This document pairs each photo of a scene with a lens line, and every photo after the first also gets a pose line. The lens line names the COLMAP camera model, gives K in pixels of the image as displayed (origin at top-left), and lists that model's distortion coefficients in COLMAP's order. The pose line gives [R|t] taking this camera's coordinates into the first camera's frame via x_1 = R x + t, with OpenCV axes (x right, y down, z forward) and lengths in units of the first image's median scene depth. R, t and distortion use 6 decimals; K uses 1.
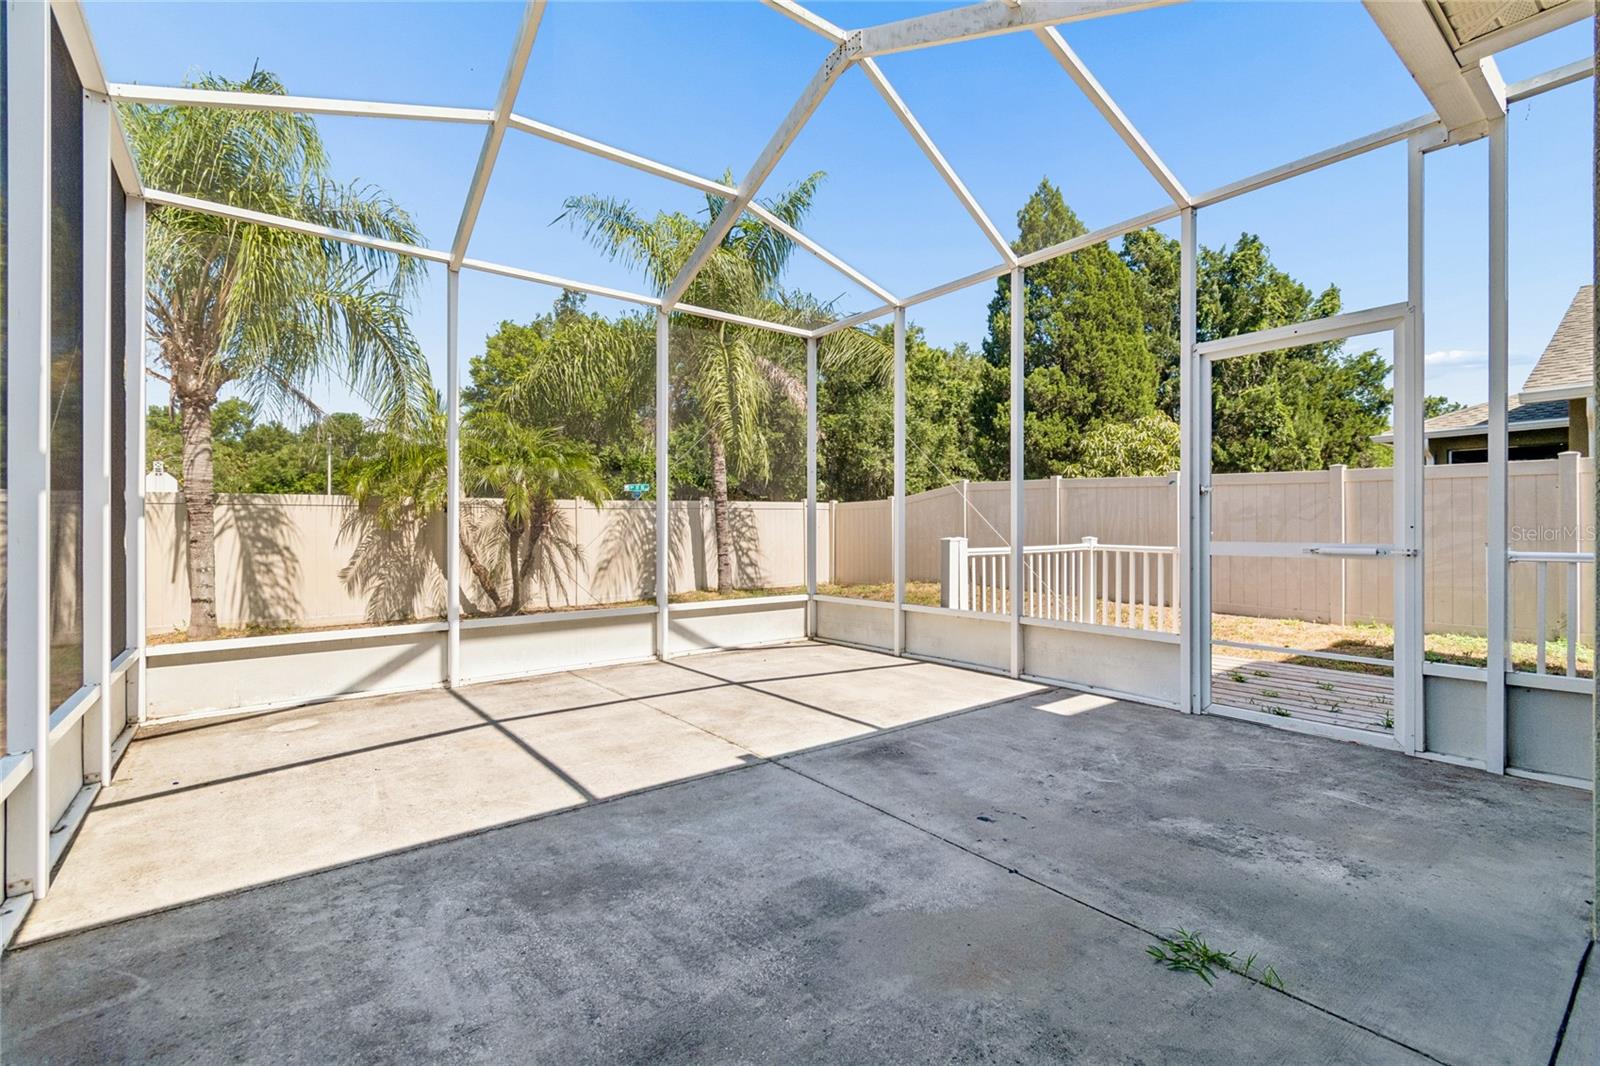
lens RADIAL K [[712.6, 0, 804.7], [0, 712.6, 532.0], [0, 0, 1]] dist [0.001610, -0.000633]
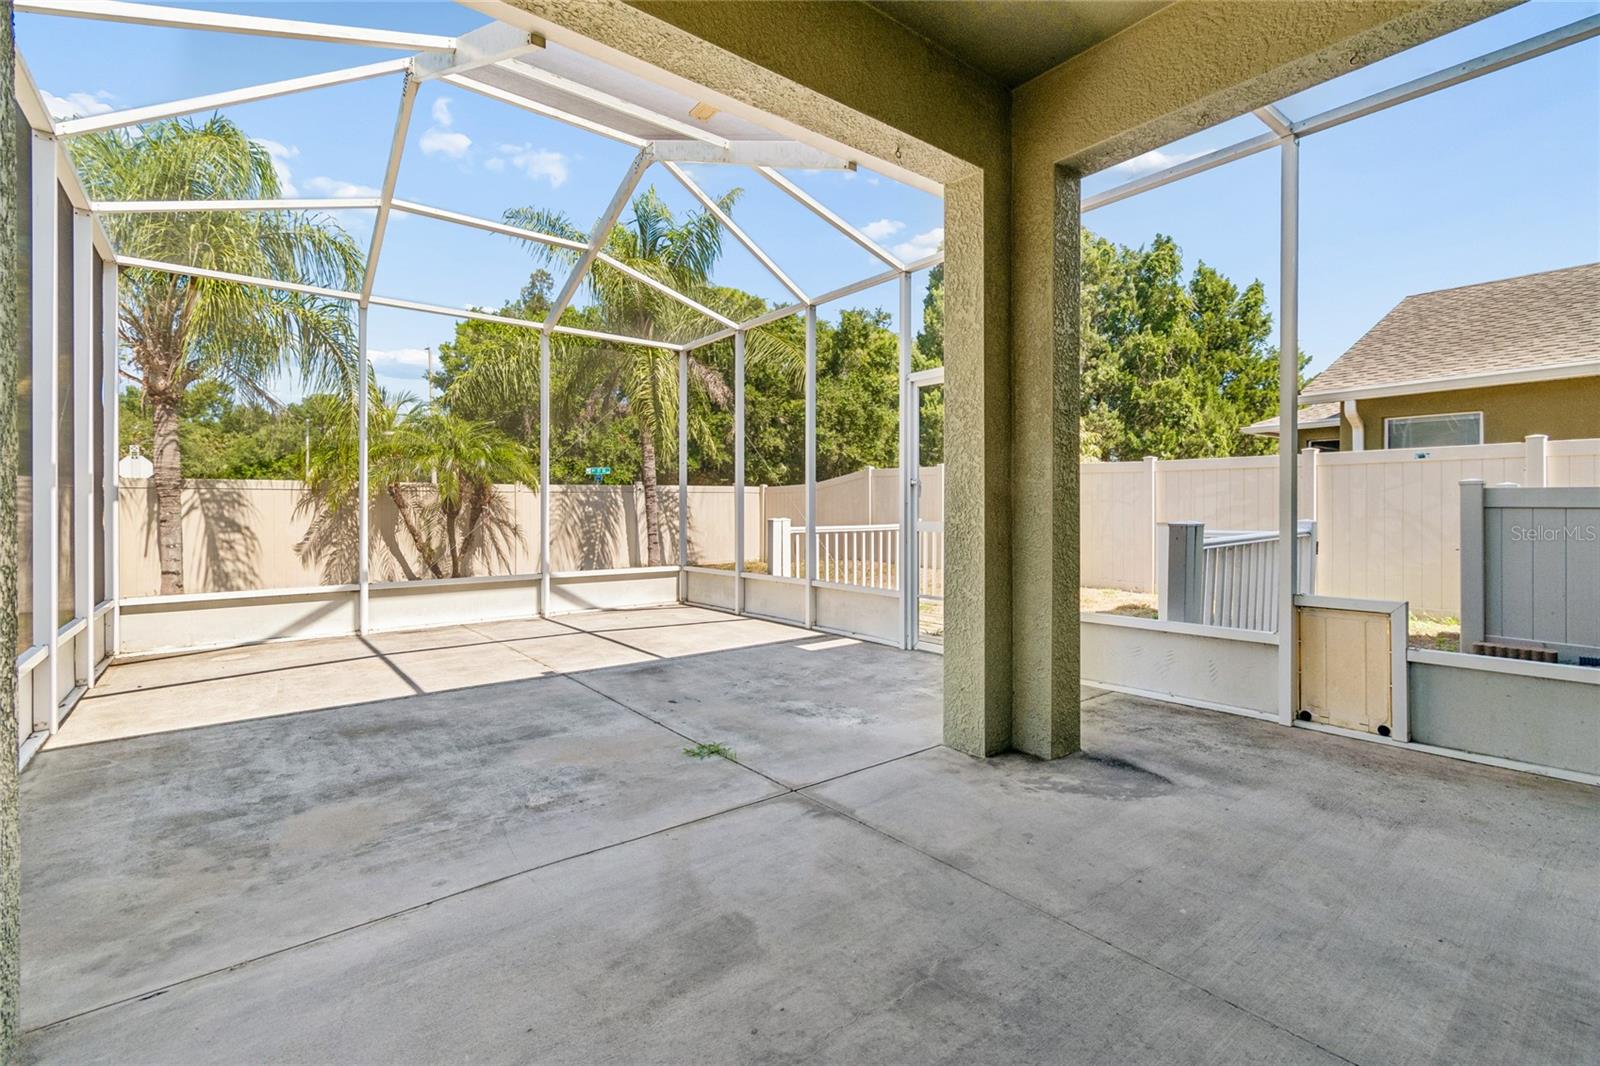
lens RADIAL K [[712.6, 0, 792.9], [0, 712.6, 517.4], [0, 0, 1]] dist [0.001610, -0.000633]
pose [[0.999967, 0.001568, 0.008005, 0.168643], [-0.001608, 0.999986, 0.004967, -0.000058], [-0.007997, -0.004980, 0.999956, -0.178273]]
